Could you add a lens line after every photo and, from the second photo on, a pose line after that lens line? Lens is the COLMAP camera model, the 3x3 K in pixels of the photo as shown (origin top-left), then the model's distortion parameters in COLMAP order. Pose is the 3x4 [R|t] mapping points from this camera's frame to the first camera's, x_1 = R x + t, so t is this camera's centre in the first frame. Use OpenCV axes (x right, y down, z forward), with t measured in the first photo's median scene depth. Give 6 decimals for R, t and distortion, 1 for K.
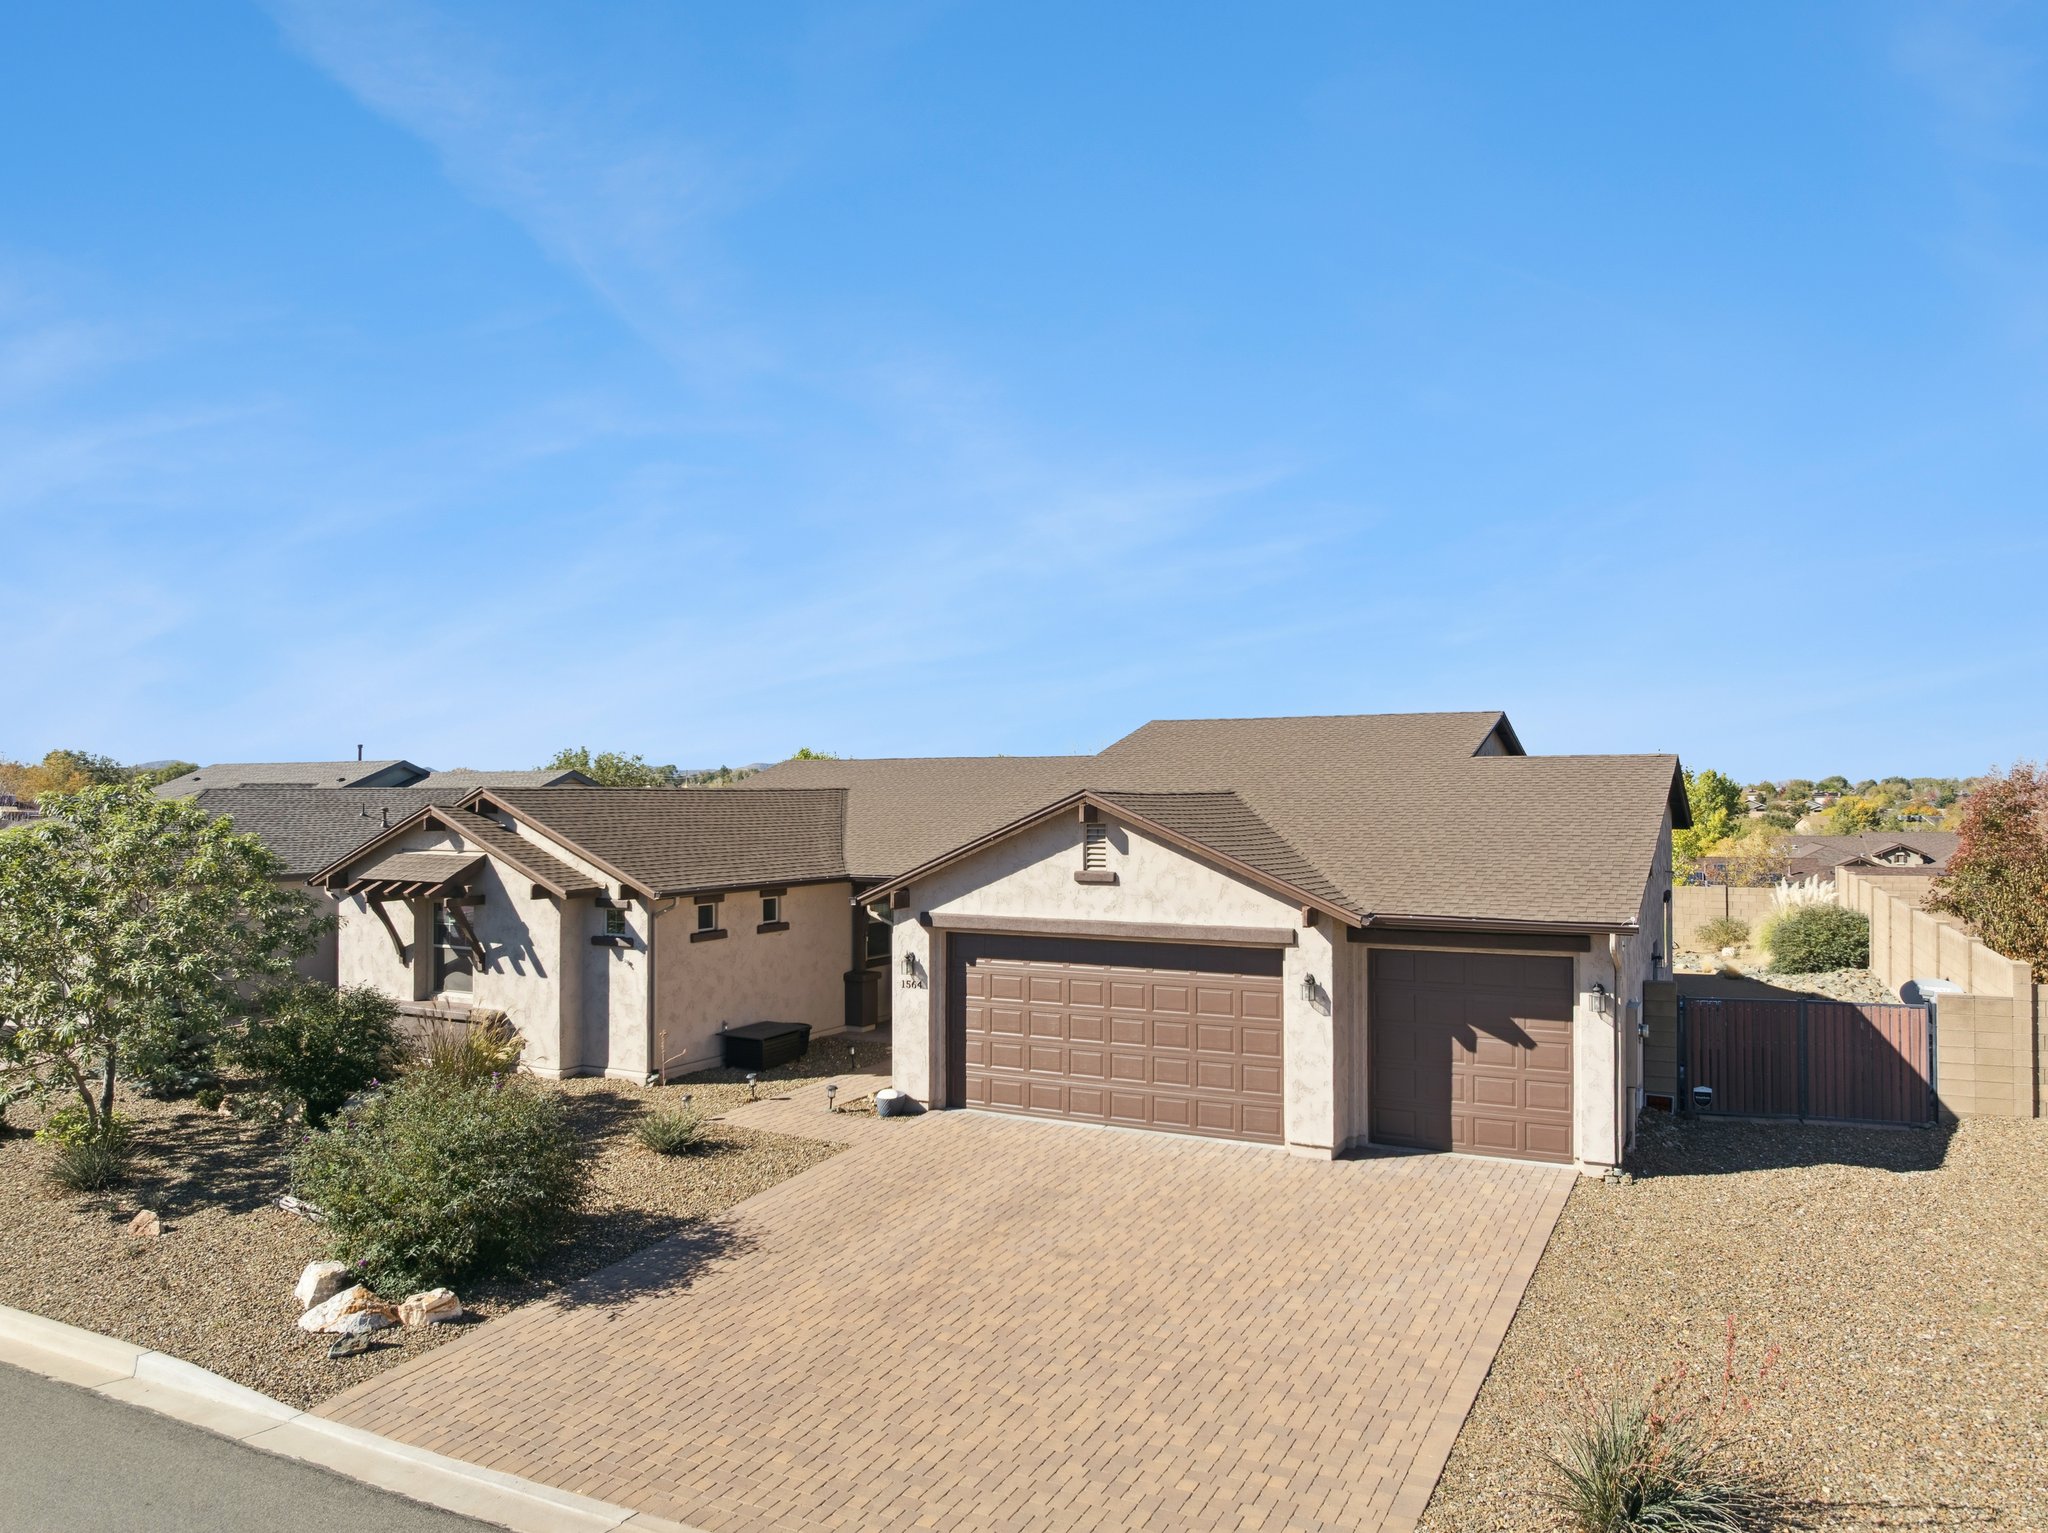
lens RADIAL K [[1378.7, 0, 1024.0], [0, 1378.7, 766.5], [0, 0, 1]] dist [-0.033108, 0.000744]
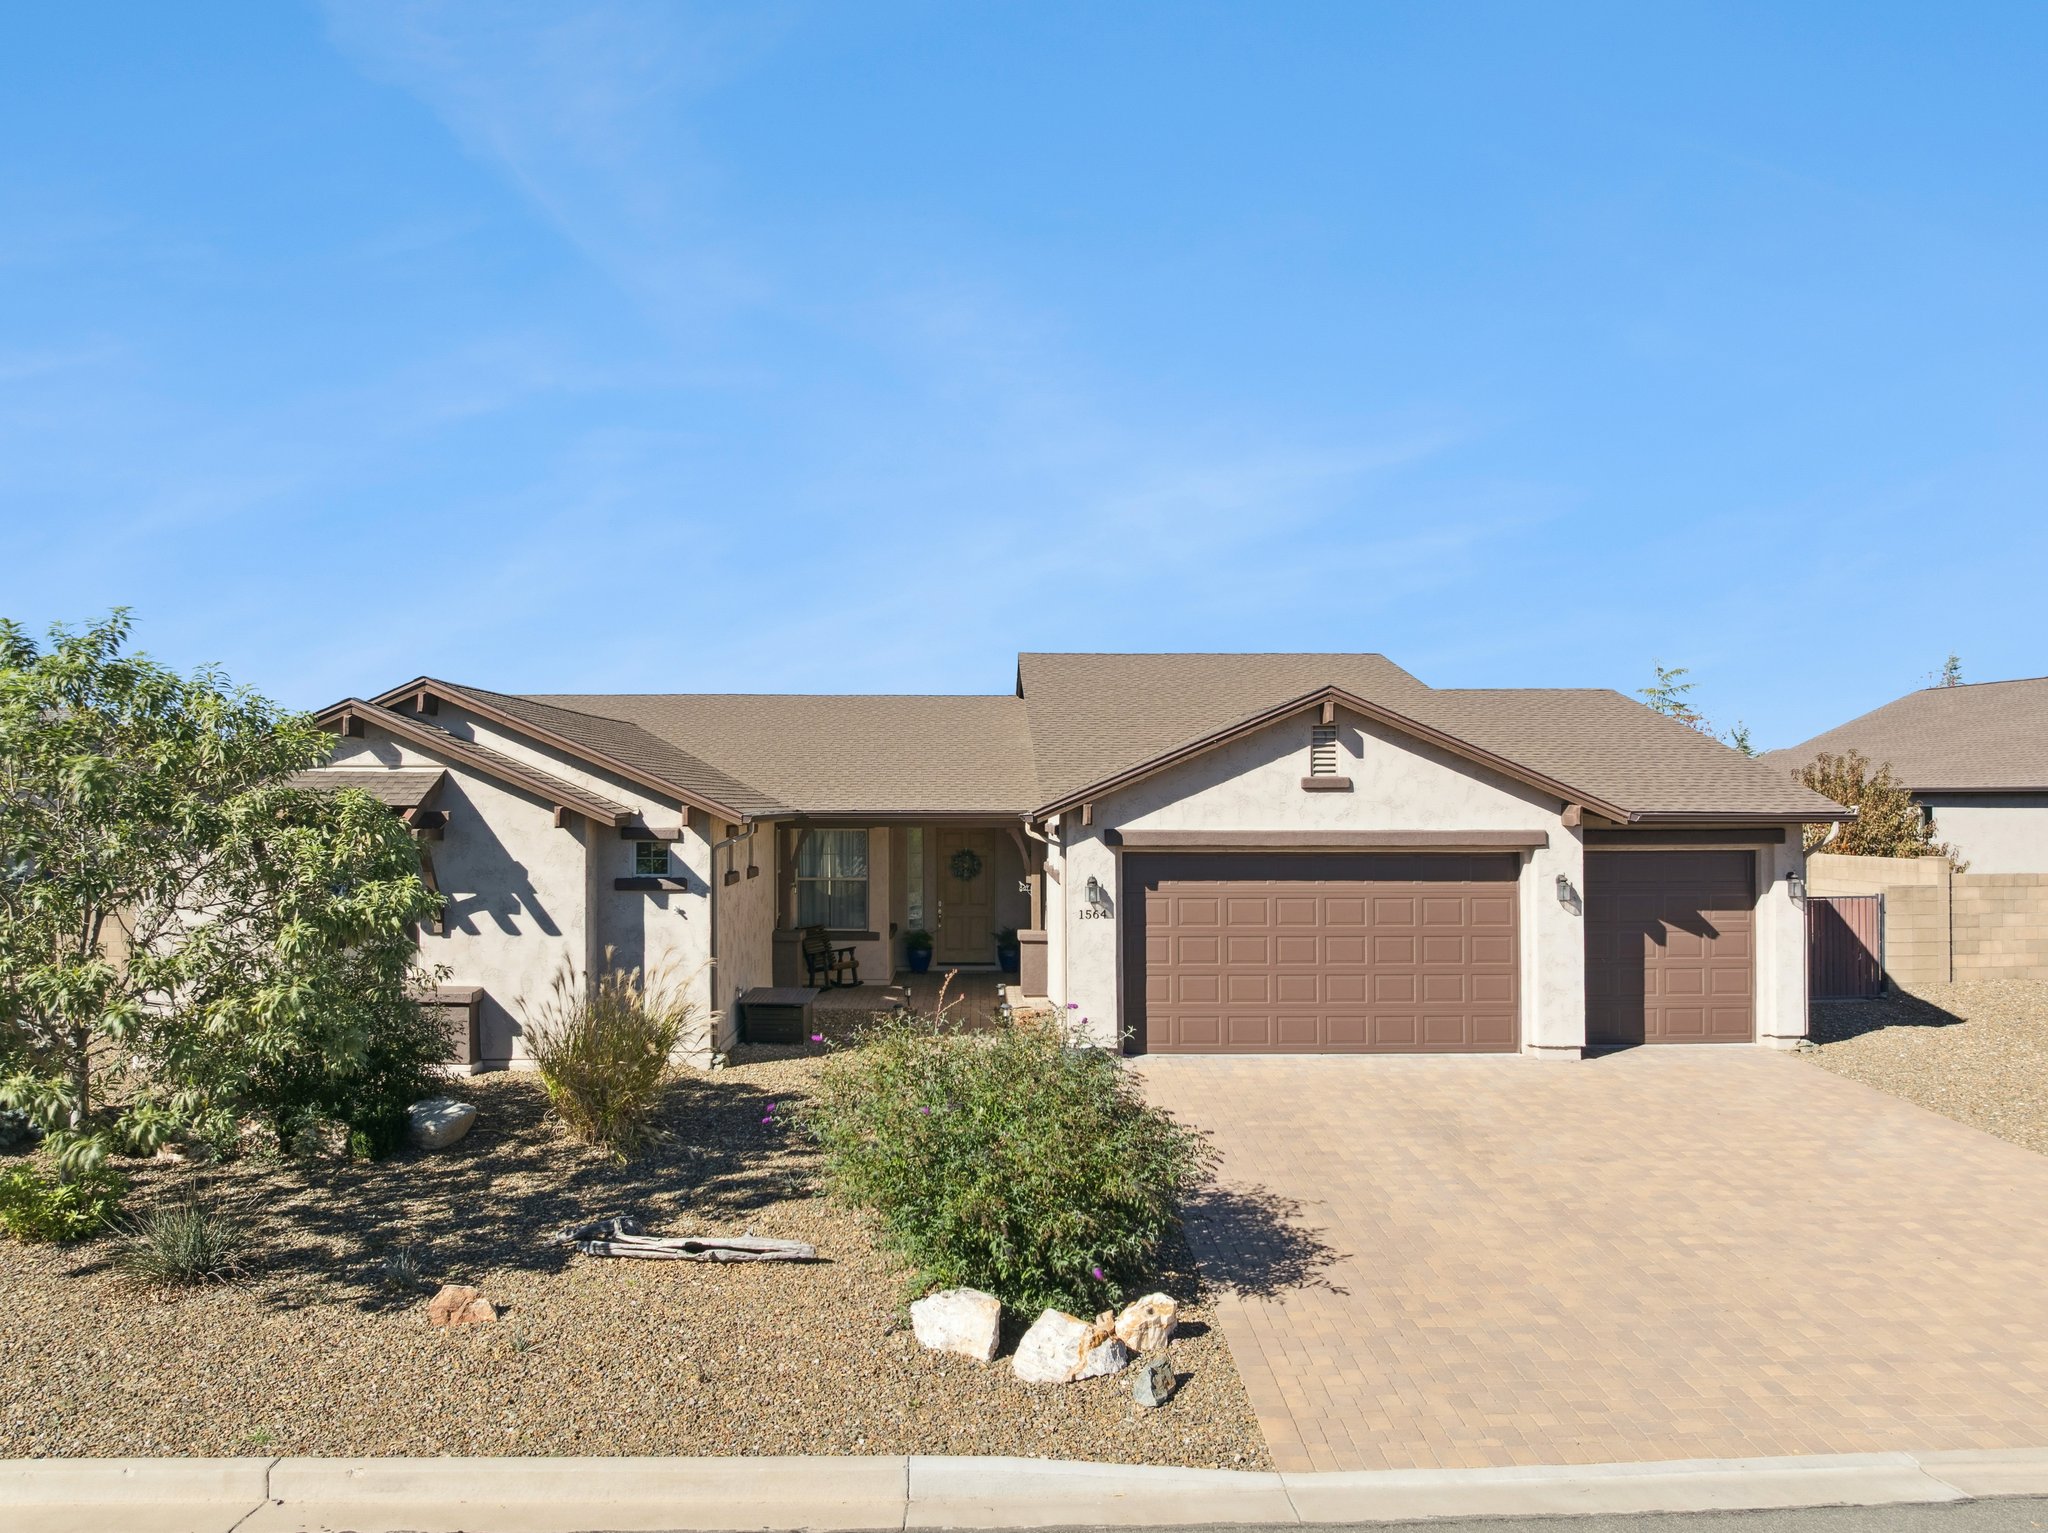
lens RADIAL K [[1422.9, 0, 980.8], [0, 1422.9, 760.0], [0, 0, 1]] dist [-0.032133, 0.002005]
pose [[0.886813, 0.014843, 0.461891, -0.591127], [-0.011089, 0.999880, -0.010841, 0.077522], [-0.461996, 0.004492, 0.886871, 0.263417]]
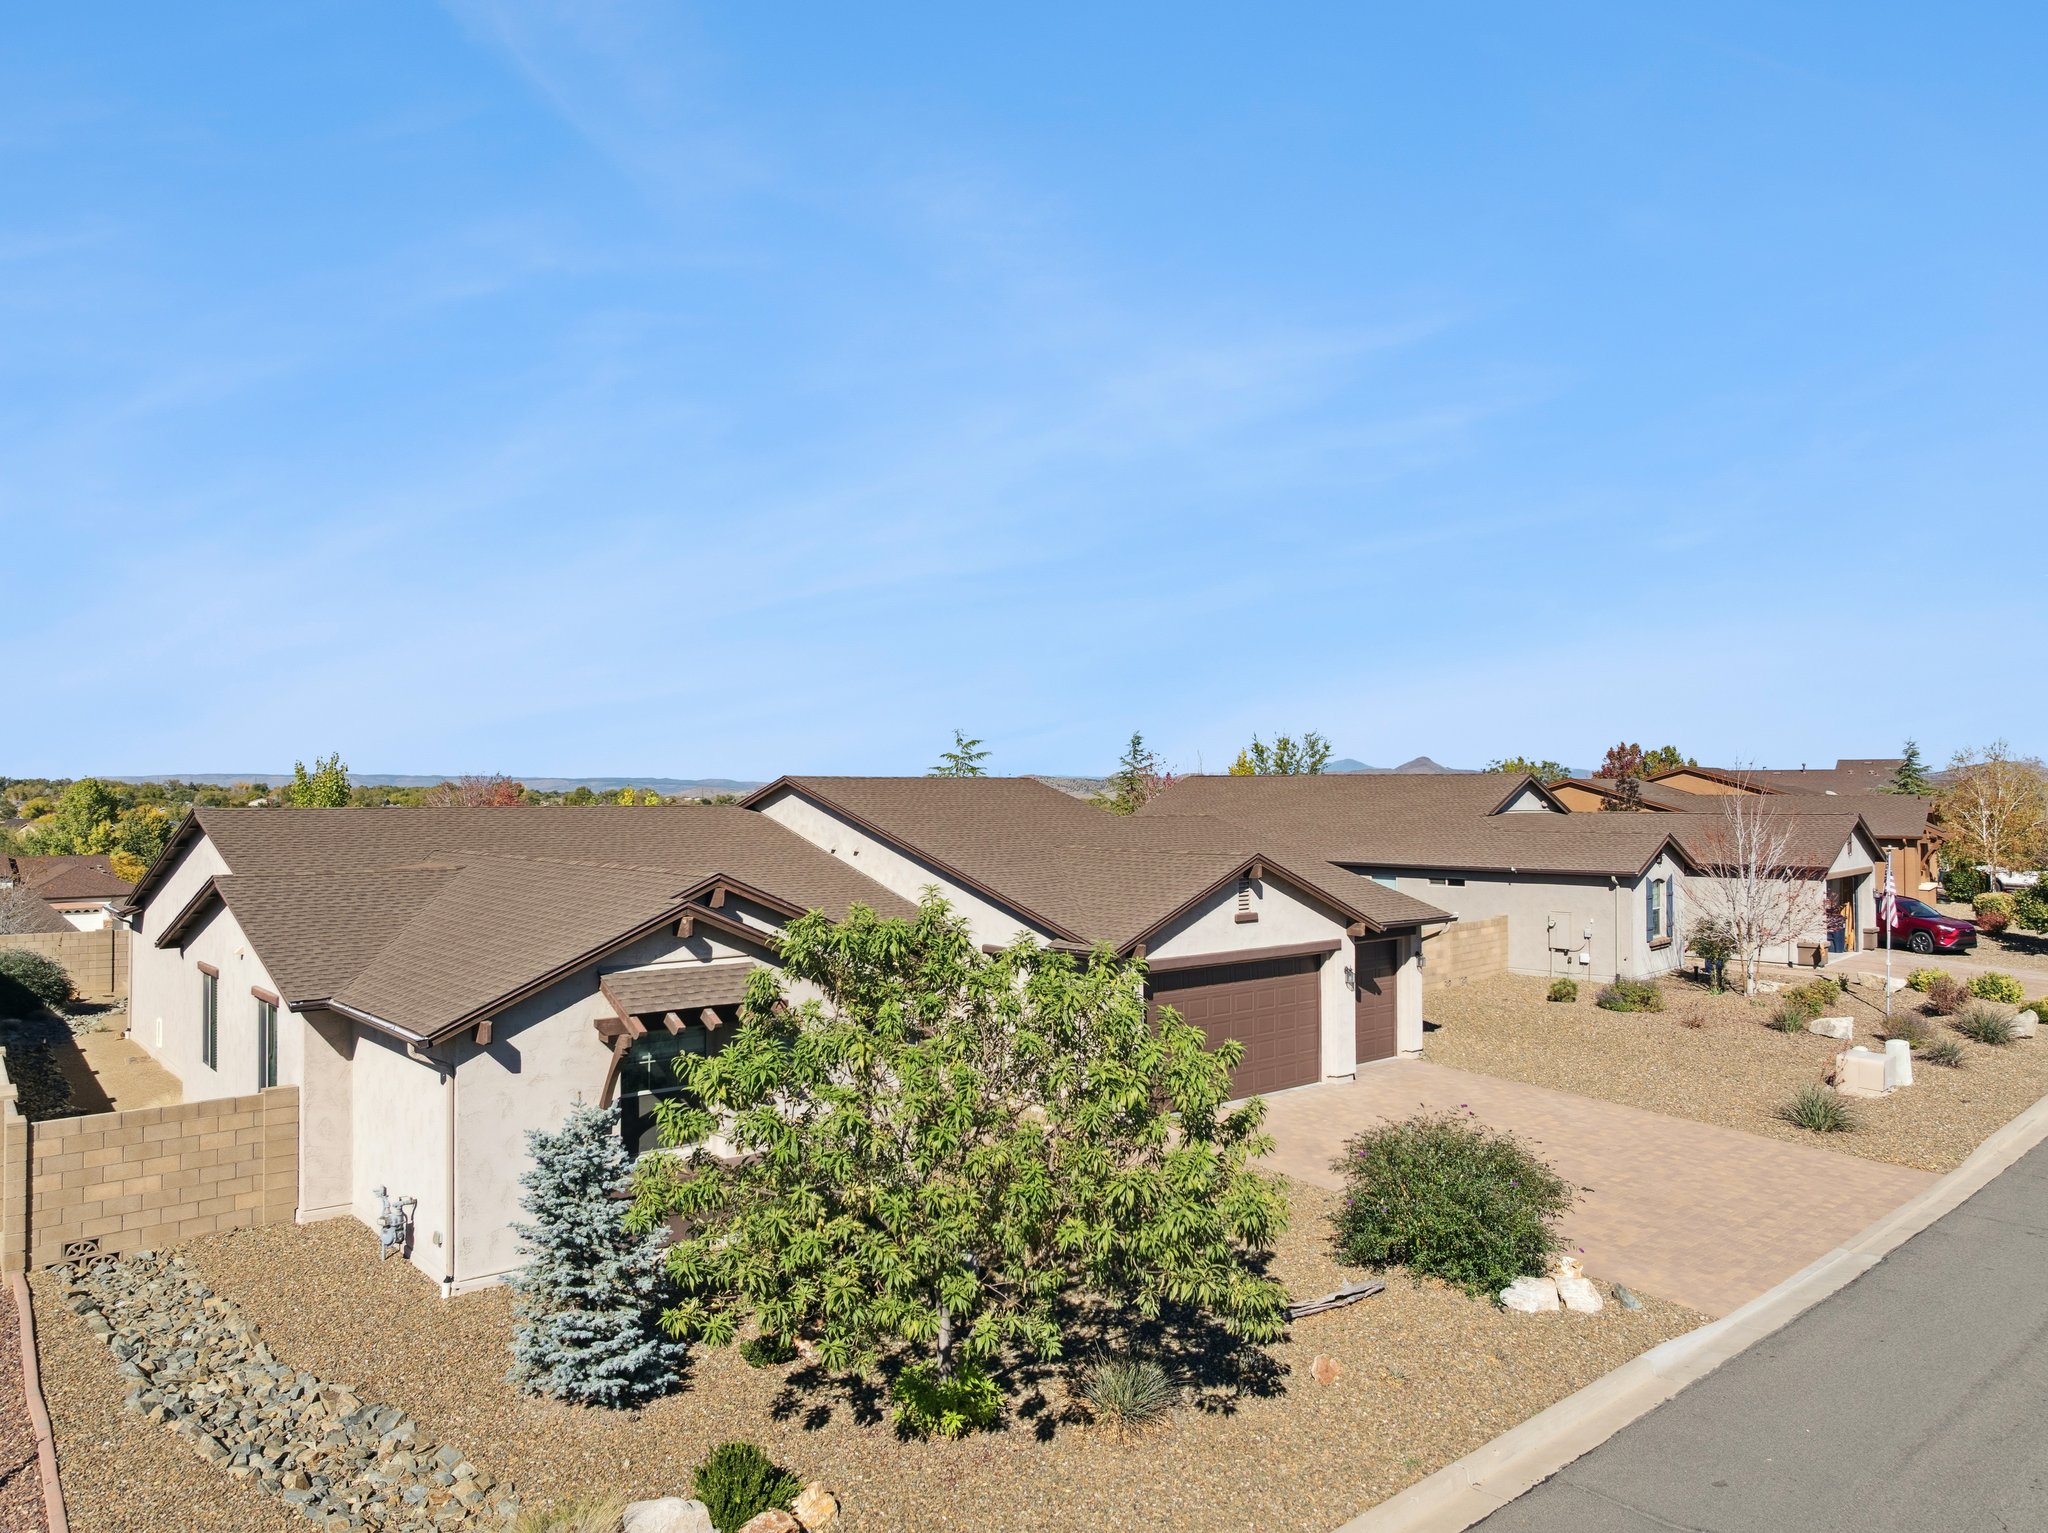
lens RADIAL K [[1378.7, 0, 1024.0], [0, 1378.7, 766.5], [0, 0, 1]] dist [-0.033108, 0.000744]
pose [[0.393395, 0.019902, 0.919154, -1.282430], [-0.015002, 0.999772, -0.015226, -0.044284], [-0.919247, -0.007800, 0.393603, 0.666686]]
